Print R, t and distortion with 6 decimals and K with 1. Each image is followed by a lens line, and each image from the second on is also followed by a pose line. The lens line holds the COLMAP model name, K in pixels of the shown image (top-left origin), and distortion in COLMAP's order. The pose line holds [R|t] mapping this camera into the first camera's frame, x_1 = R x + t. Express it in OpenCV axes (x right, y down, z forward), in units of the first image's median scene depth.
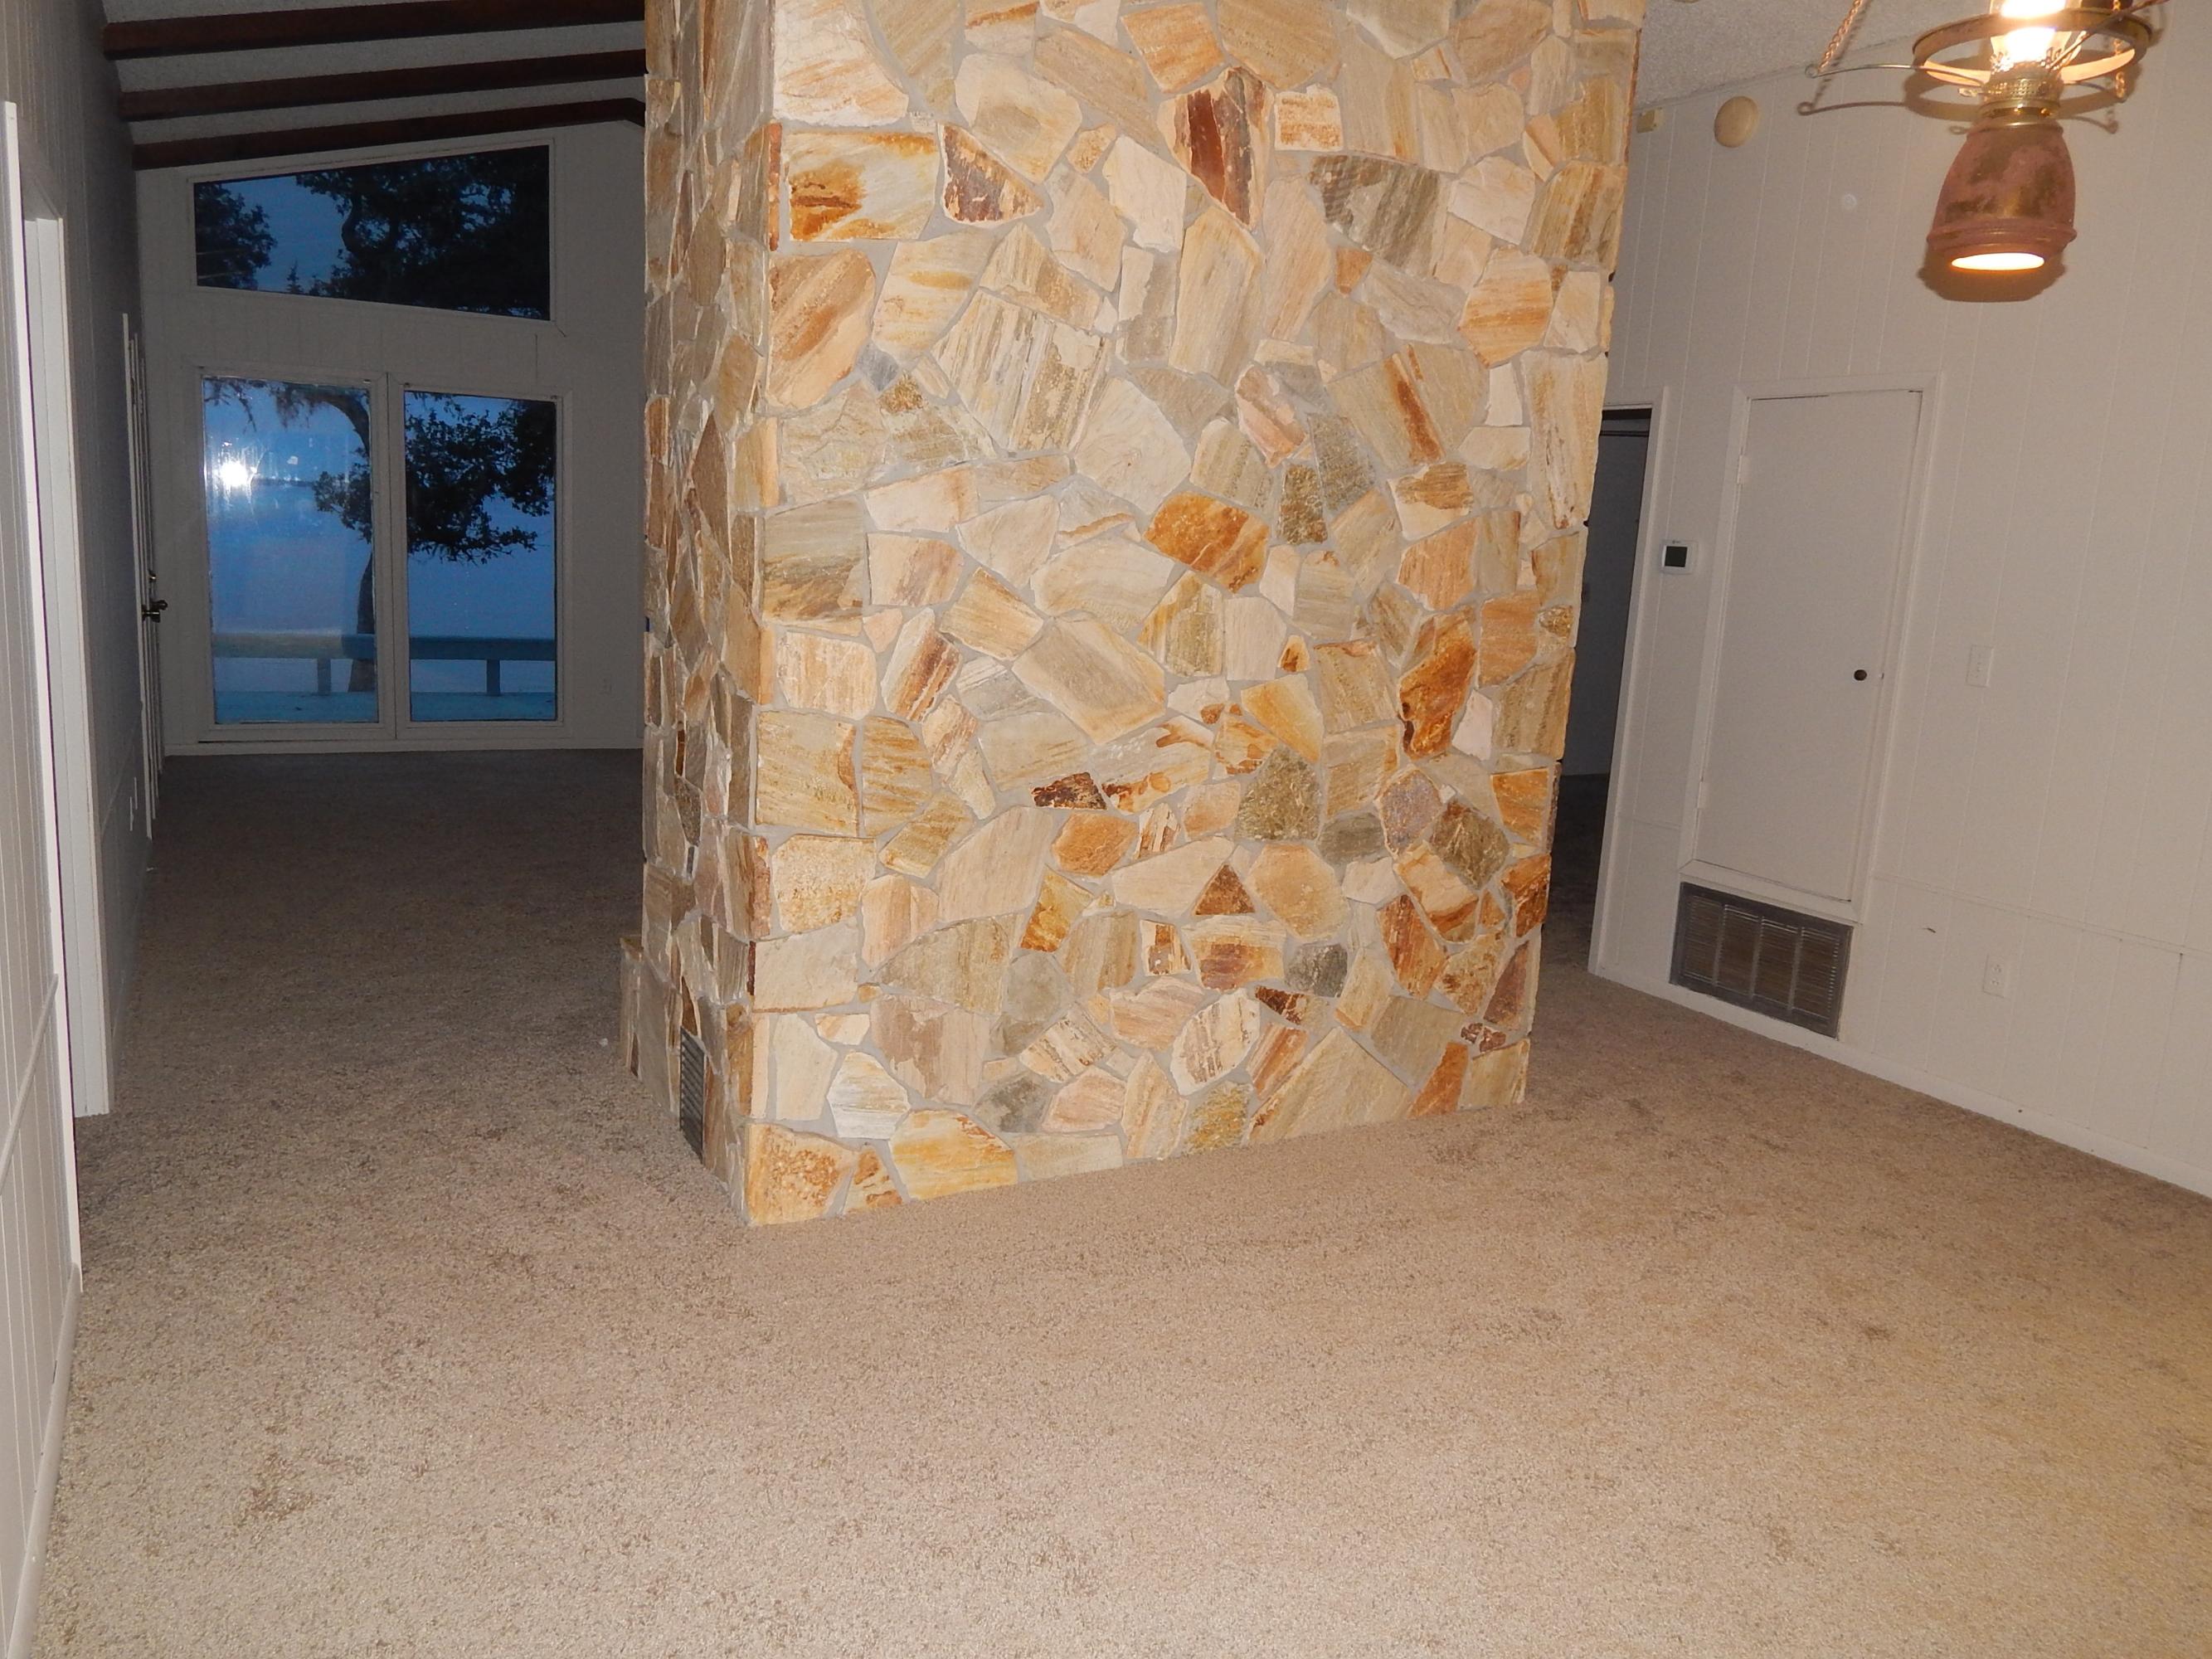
lens RADIAL K [[1616.3, 0, 1106.0], [0, 1616.3, 829.5], [0, 0, 1]] dist [-0.012429, 0.000758]
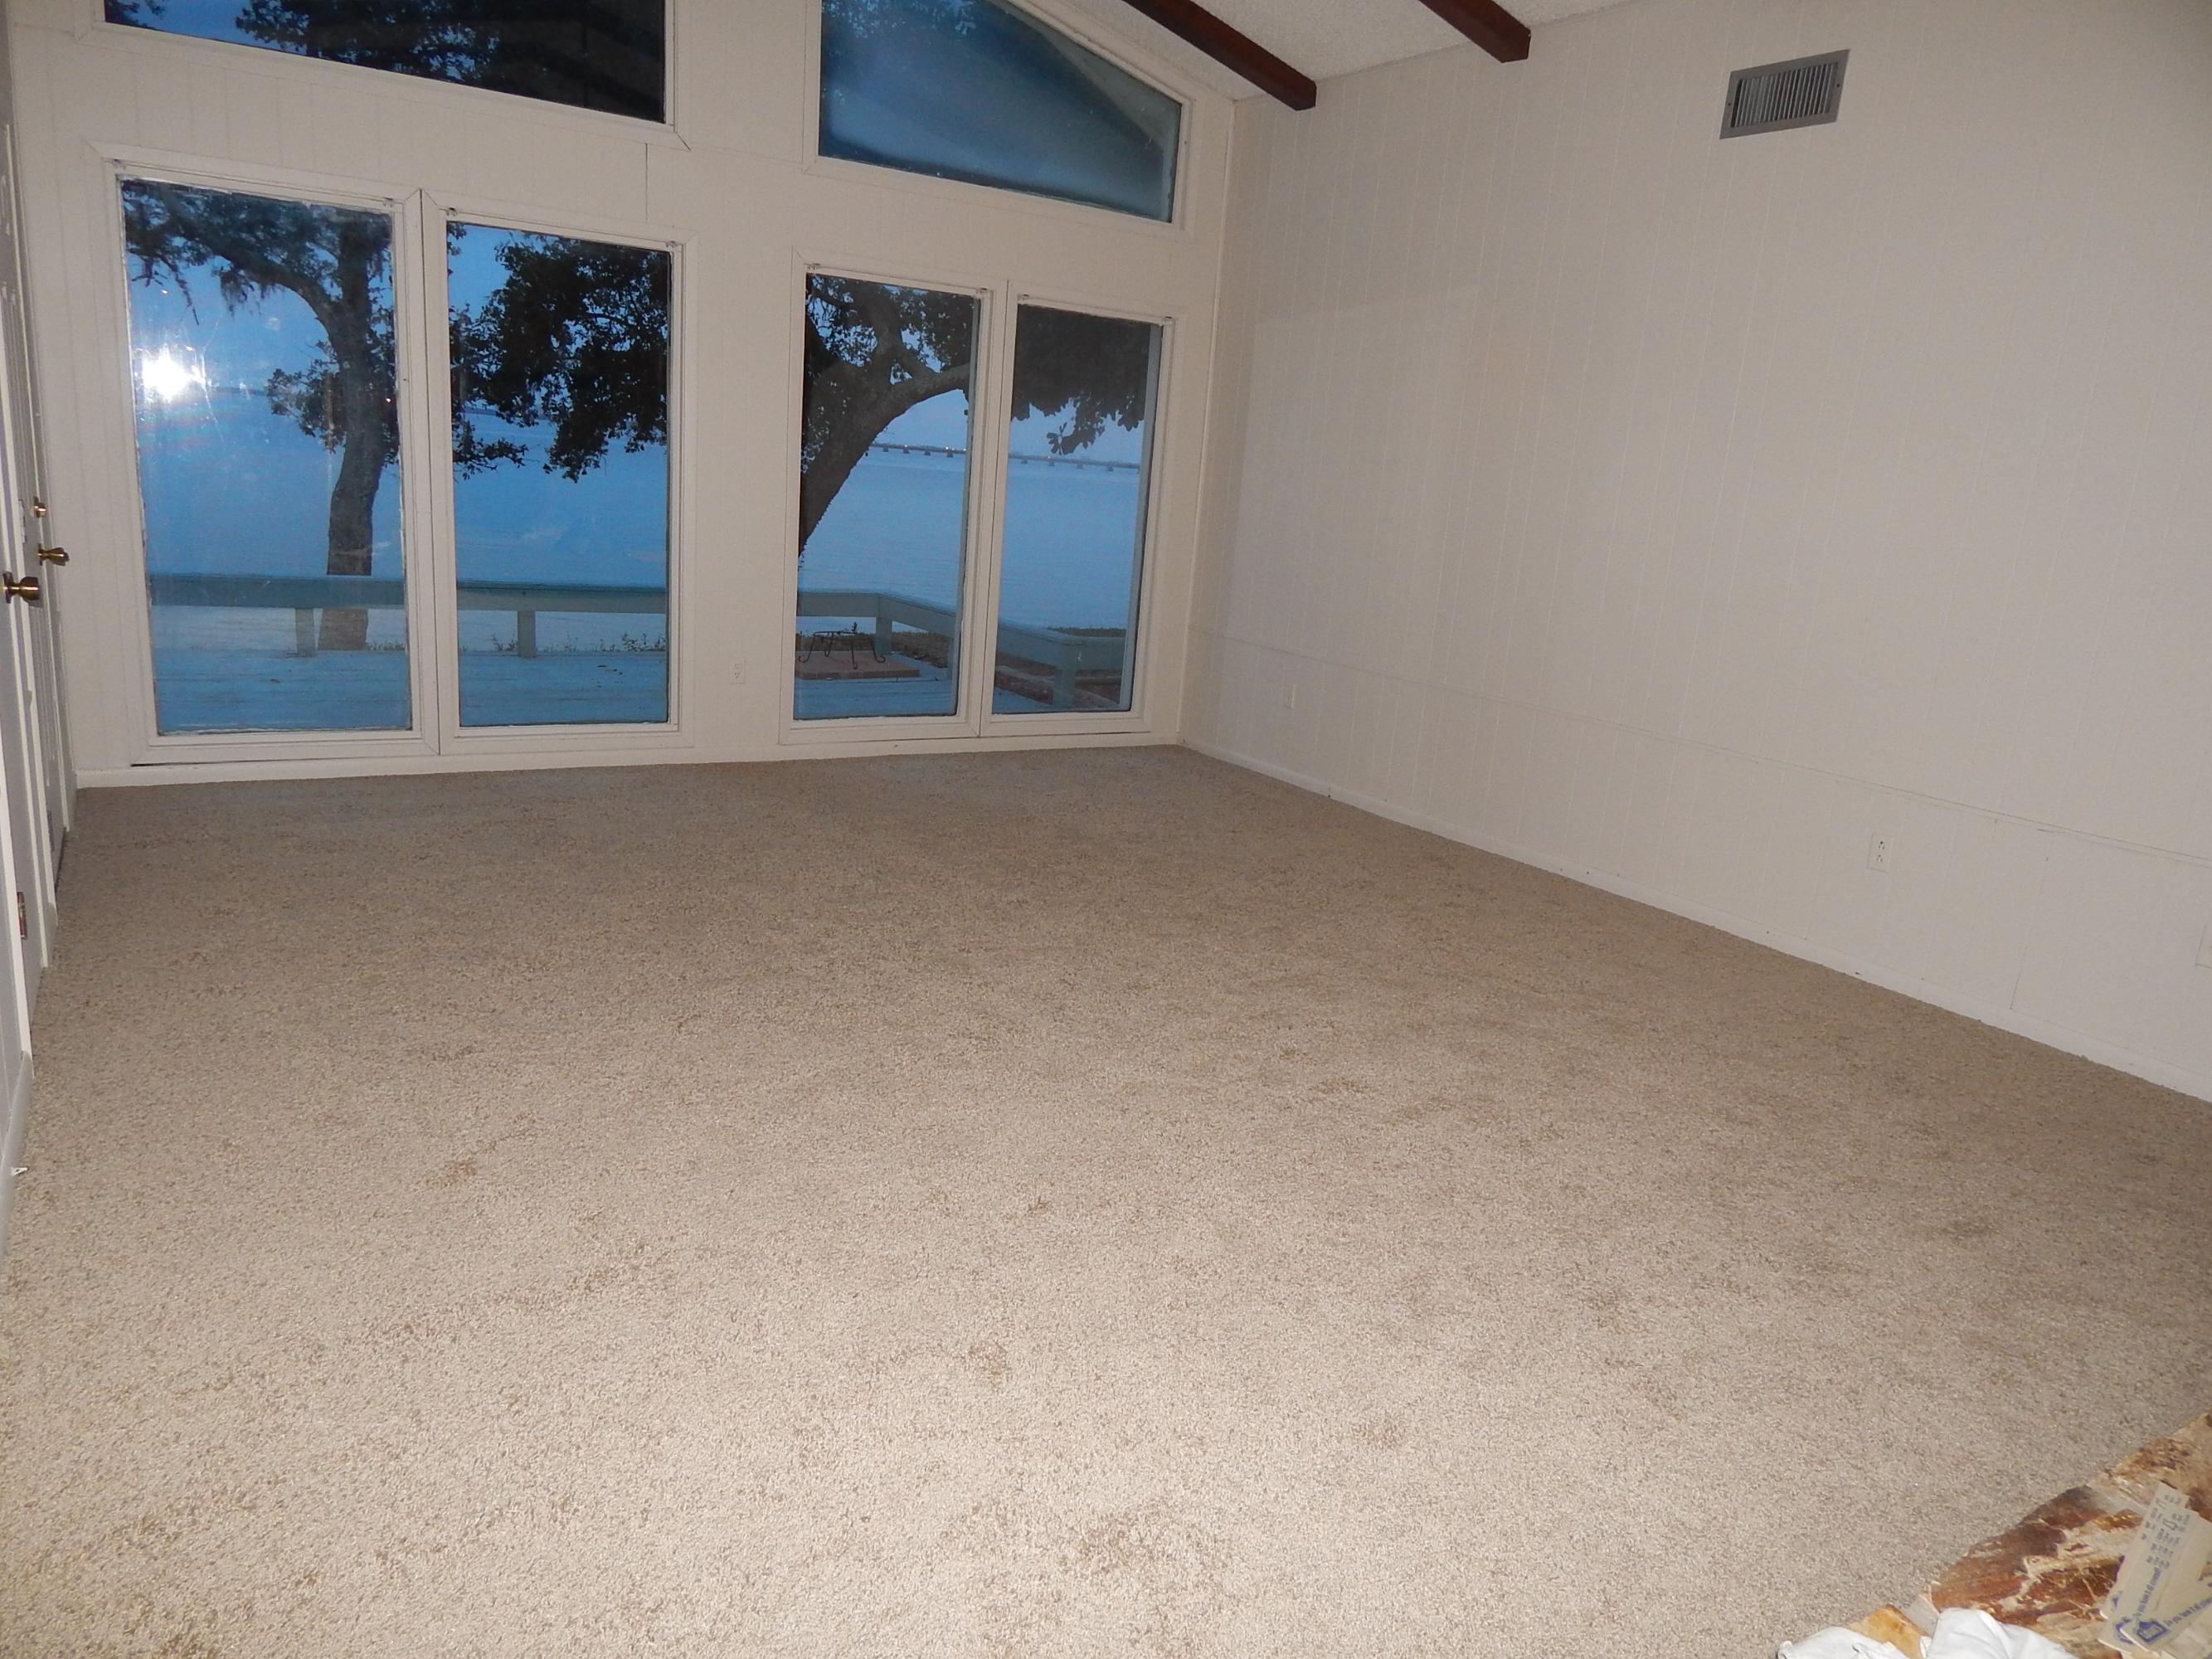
lens RADIAL K [[1480.1, 0, 1106.0], [0, 1480.1, 829.5], [0, 0, 1]] dist [0.016718, -0.016081]
pose [[0.998088, 0.006239, 0.061488, -0.155424], [-0.010136, 0.997945, 0.063263, -0.051524], [-0.060967, -0.063766, 0.996101, 0.279816]]
